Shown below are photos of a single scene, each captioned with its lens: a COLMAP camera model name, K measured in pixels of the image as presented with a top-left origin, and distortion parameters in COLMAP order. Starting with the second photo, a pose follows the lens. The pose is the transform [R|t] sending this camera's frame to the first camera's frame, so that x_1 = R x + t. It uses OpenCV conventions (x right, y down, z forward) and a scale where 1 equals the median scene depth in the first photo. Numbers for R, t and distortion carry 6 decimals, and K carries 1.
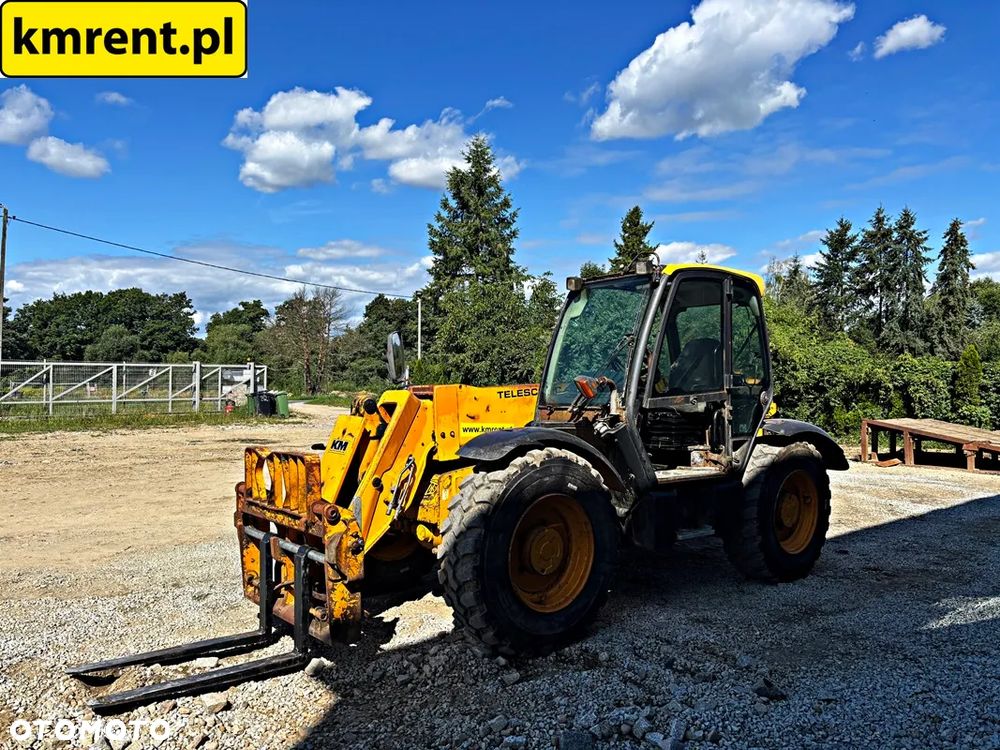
lens RADIAL K [[756.5, 0, 502.9], [0, 756.5, 374.5], [0, 0, 1]] dist [0.041935, -0.047018]
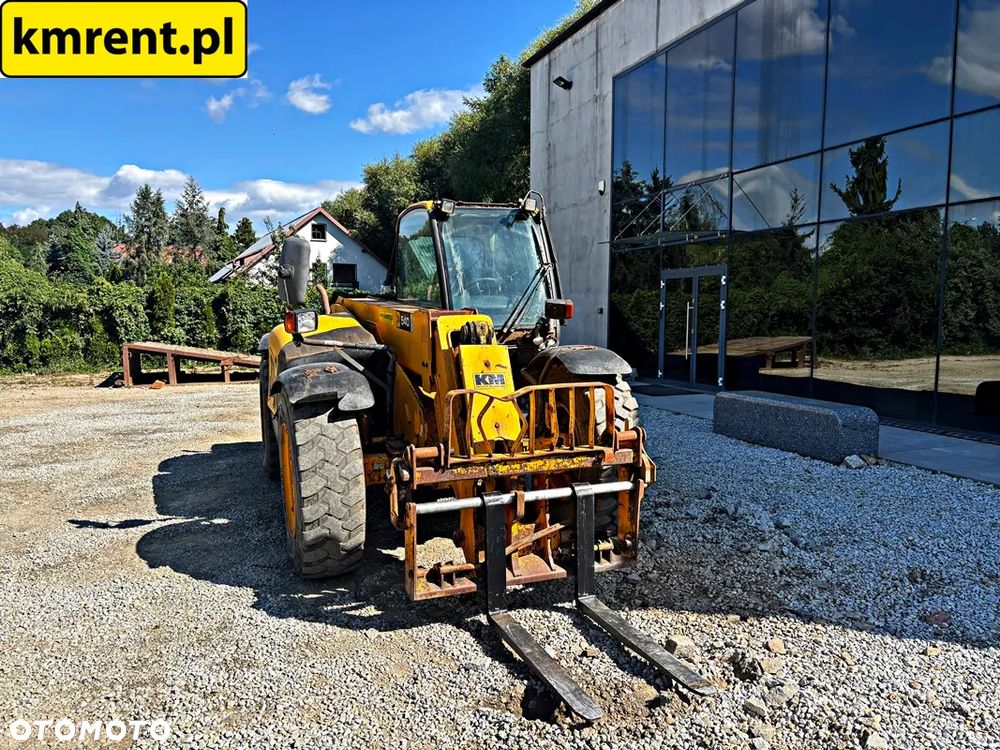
lens RADIAL K [[756.5, 0, 503.8], [0, 756.5, 368.6], [0, 0, 1]] dist [0.041935, -0.047018]
pose [[0.319853, -0.082225, 0.943892, -0.163077], [-0.002937, 0.996136, 0.087772, 0.000984], [-0.947463, -0.030847, 0.318376, 0.114694]]
